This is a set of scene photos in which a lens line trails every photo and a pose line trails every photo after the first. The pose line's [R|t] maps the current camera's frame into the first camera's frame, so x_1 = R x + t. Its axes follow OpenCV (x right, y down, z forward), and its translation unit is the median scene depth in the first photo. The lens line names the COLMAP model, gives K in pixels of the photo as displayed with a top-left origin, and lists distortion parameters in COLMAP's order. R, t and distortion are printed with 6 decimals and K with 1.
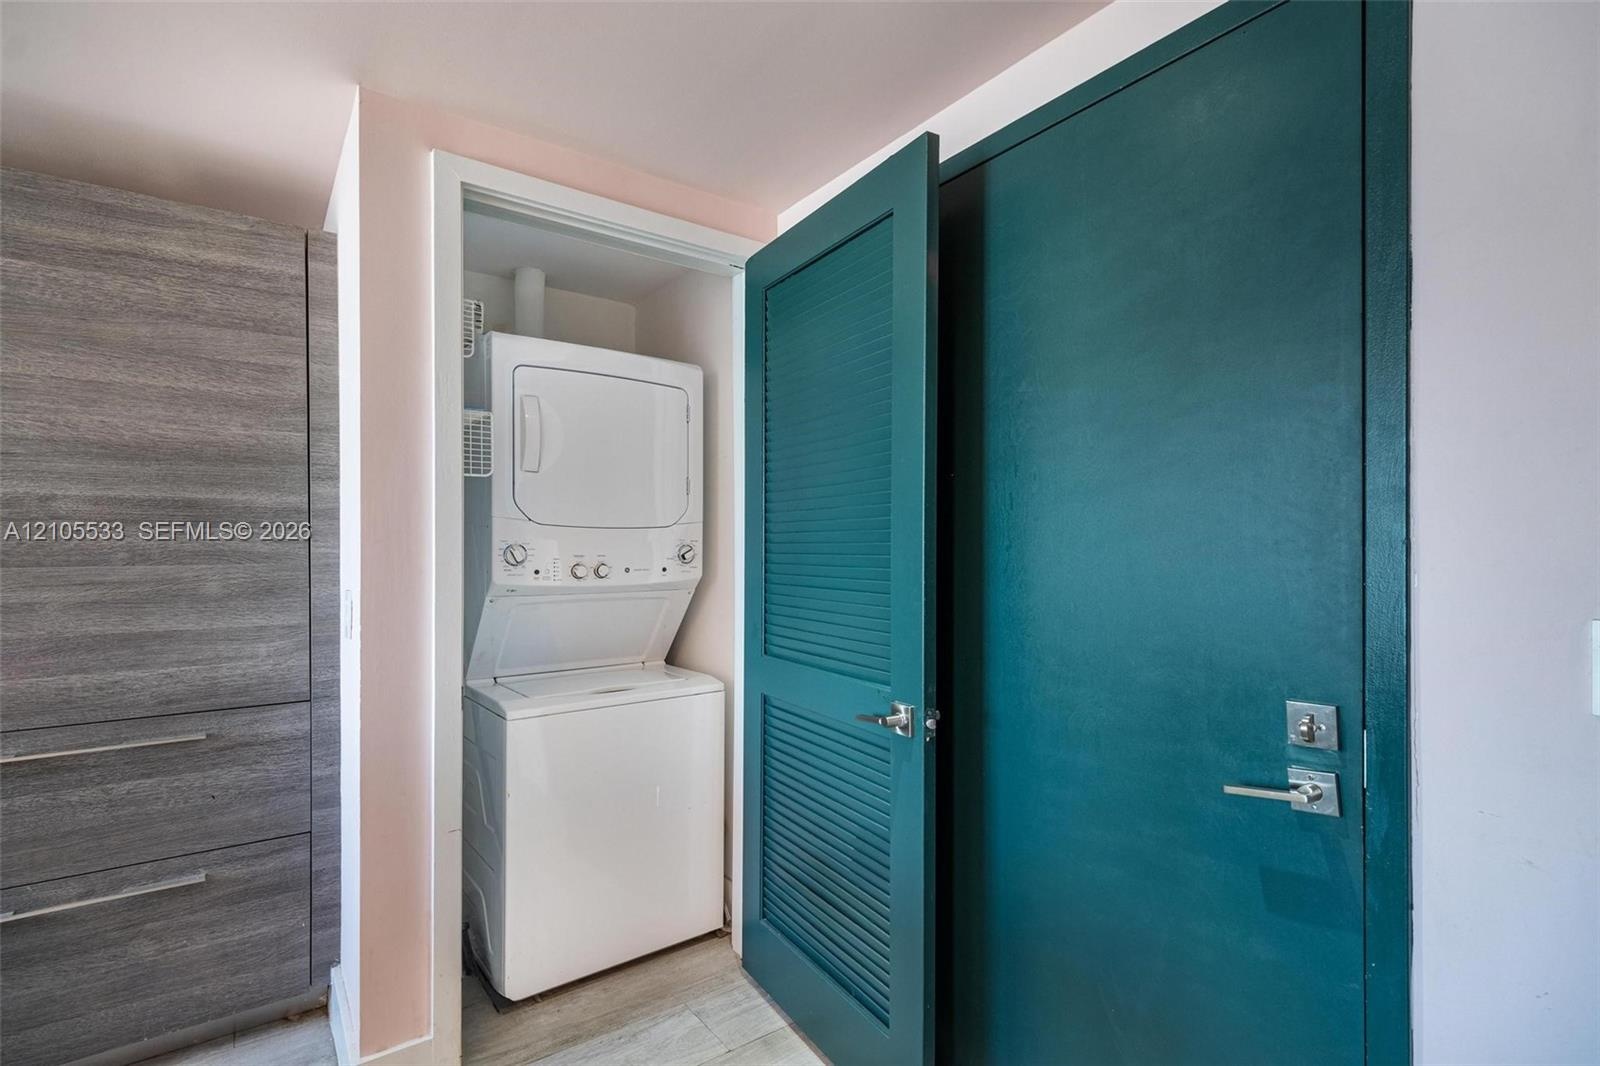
lens RADIAL K [[761.5, 0, 798.8], [0, 761.5, 541.5], [0, 0, 1]] dist [-0.000987, -0.000248]
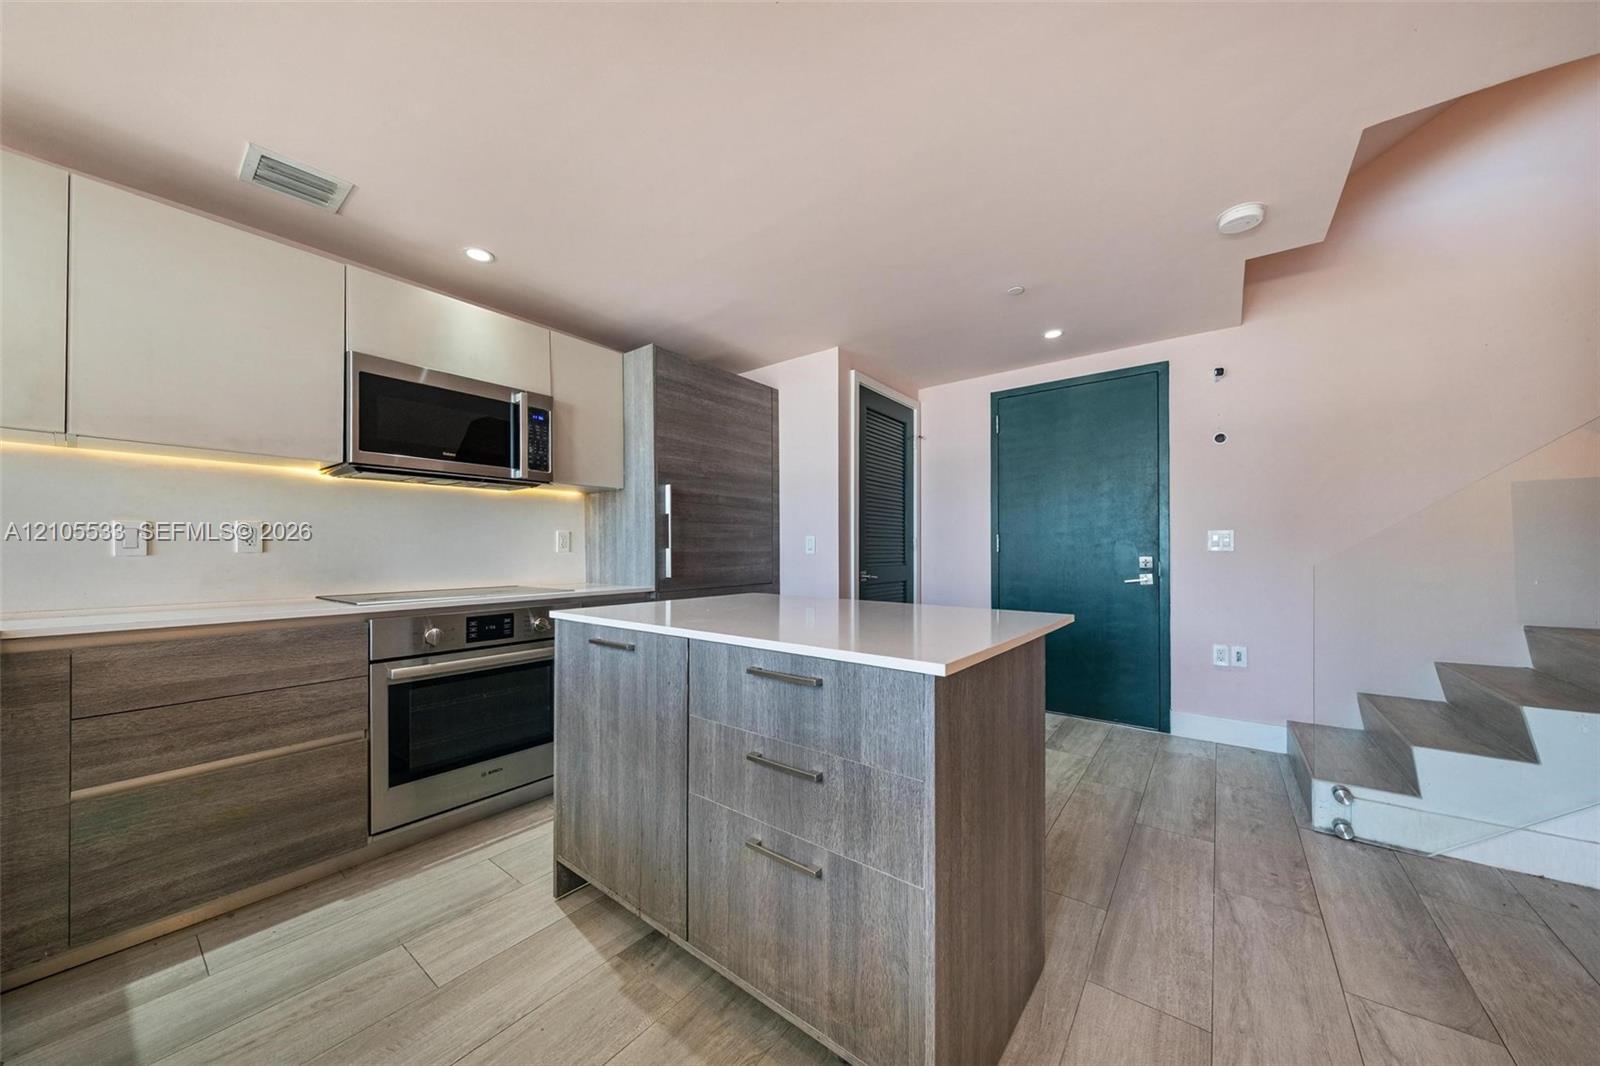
lens RADIAL K [[543.6, 0, 799.6], [0, 543.6, 545.5], [0, 0, 1]] dist [0.016073, -0.005756]
pose [[0.958576, 0.000296, 0.284836, -1.138261], [0.000651, 0.999995, -0.003232, 0.102594], [-0.284835, 0.003283, 0.958571, -0.733470]]
